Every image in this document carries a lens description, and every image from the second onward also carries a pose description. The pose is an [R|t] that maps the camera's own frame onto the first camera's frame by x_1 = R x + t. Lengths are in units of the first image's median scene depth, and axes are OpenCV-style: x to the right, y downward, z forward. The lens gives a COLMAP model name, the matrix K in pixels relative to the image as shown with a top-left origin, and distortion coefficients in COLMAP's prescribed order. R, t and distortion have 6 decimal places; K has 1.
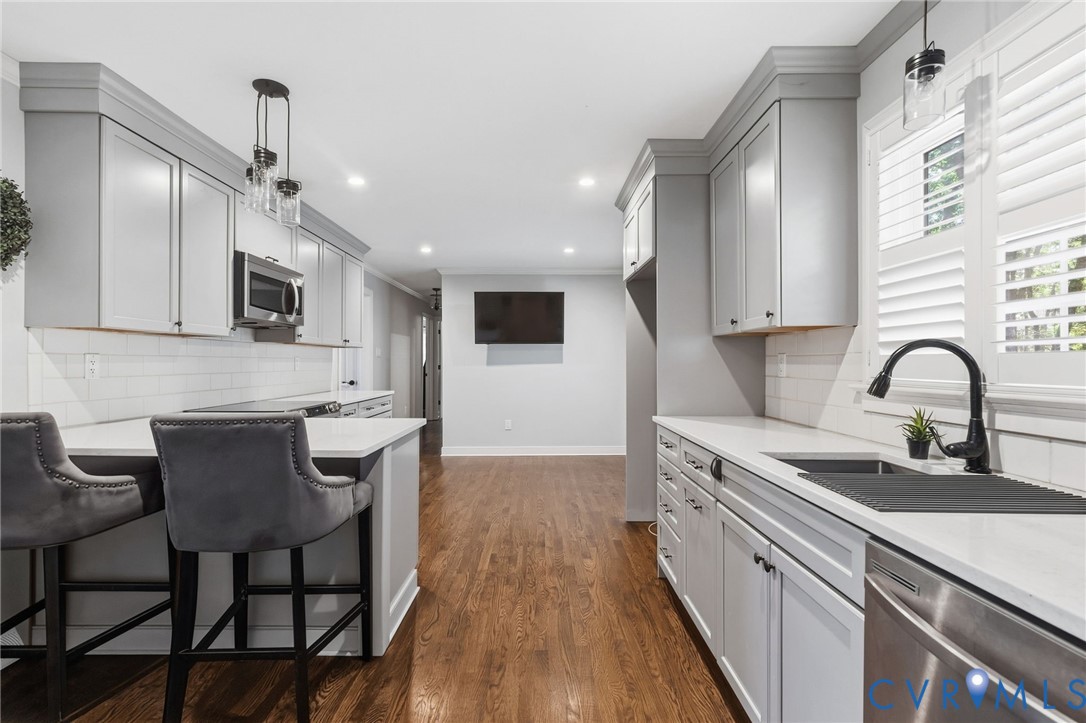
lens RADIAL K [[492.7, 0, 545.4], [0, 492.7, 361.2], [0, 0, 1]] dist [0.001844, 0.002826]
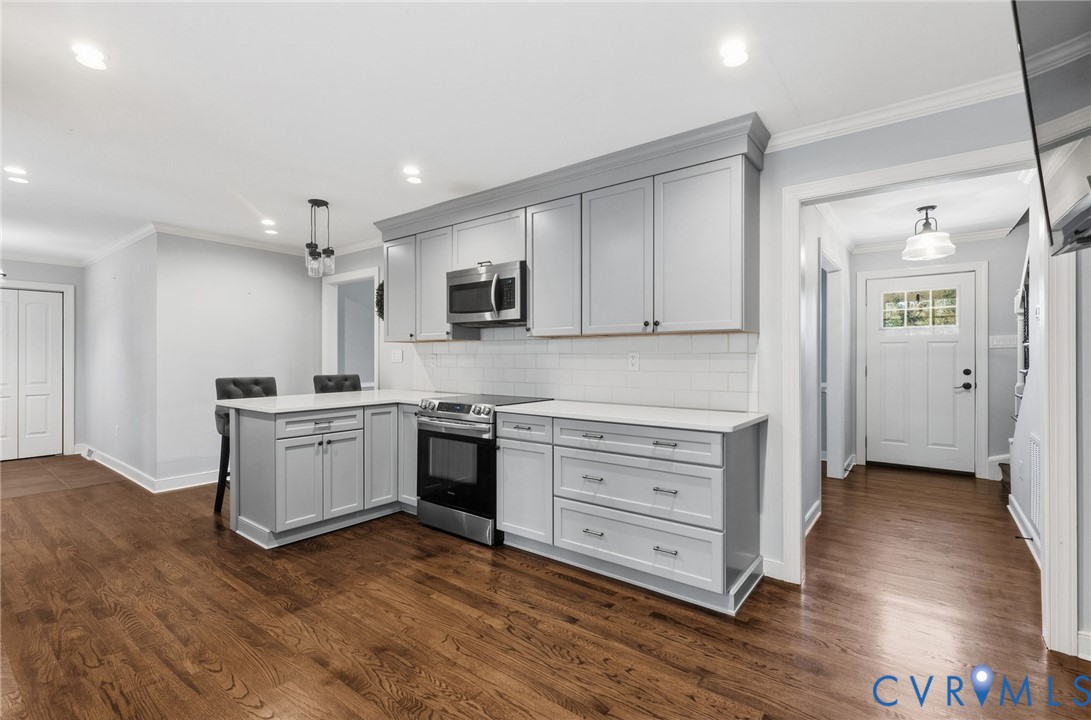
lens RADIAL K [[495.6, 0, 544.9], [0, 495.6, 355.9], [0, 0, 1]] dist [0.004466, 0.001176]
pose [[-0.626062, -0.007628, -0.779736, 0.182296], [-0.002937, 0.999968, -0.007424, 0.002463], [0.779768, -0.002358, -0.626064, 1.592189]]
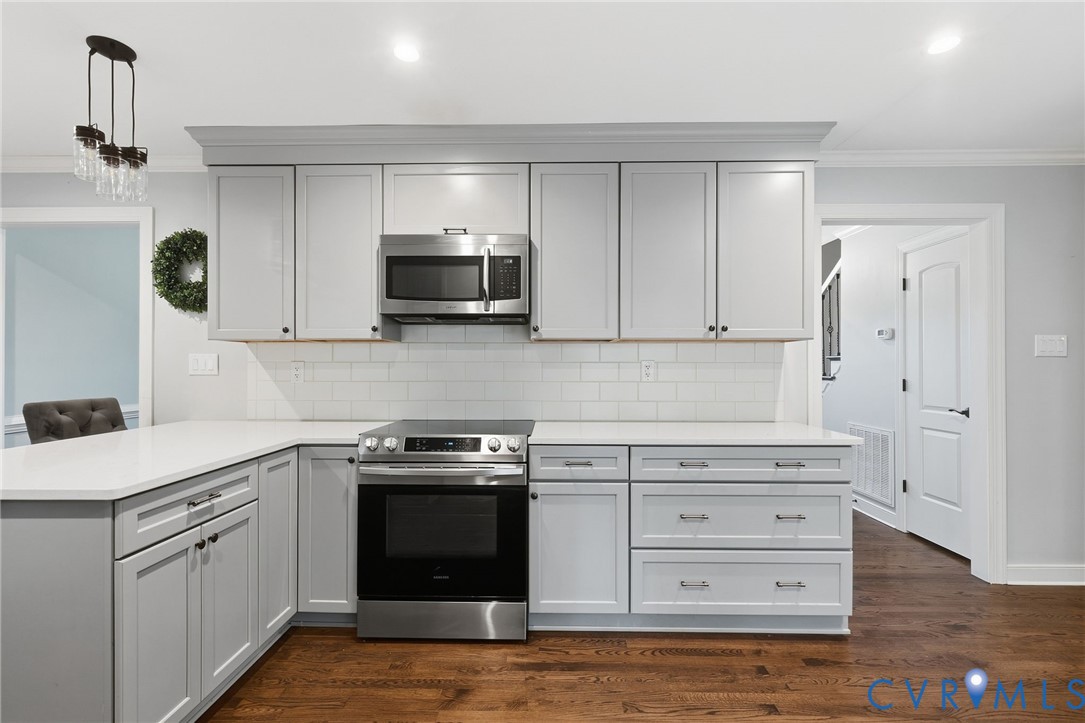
lens RADIAL K [[492.3, 0, 543.7], [0, 492.3, 363.0], [0, 0, 1]] dist [0.001844, 0.002826]
pose [[-0.030610, -0.011357, -0.999467, 0.159819], [-0.000599, 0.999935, -0.011344, 0.001232], [0.999531, 0.000252, -0.030615, 1.034848]]
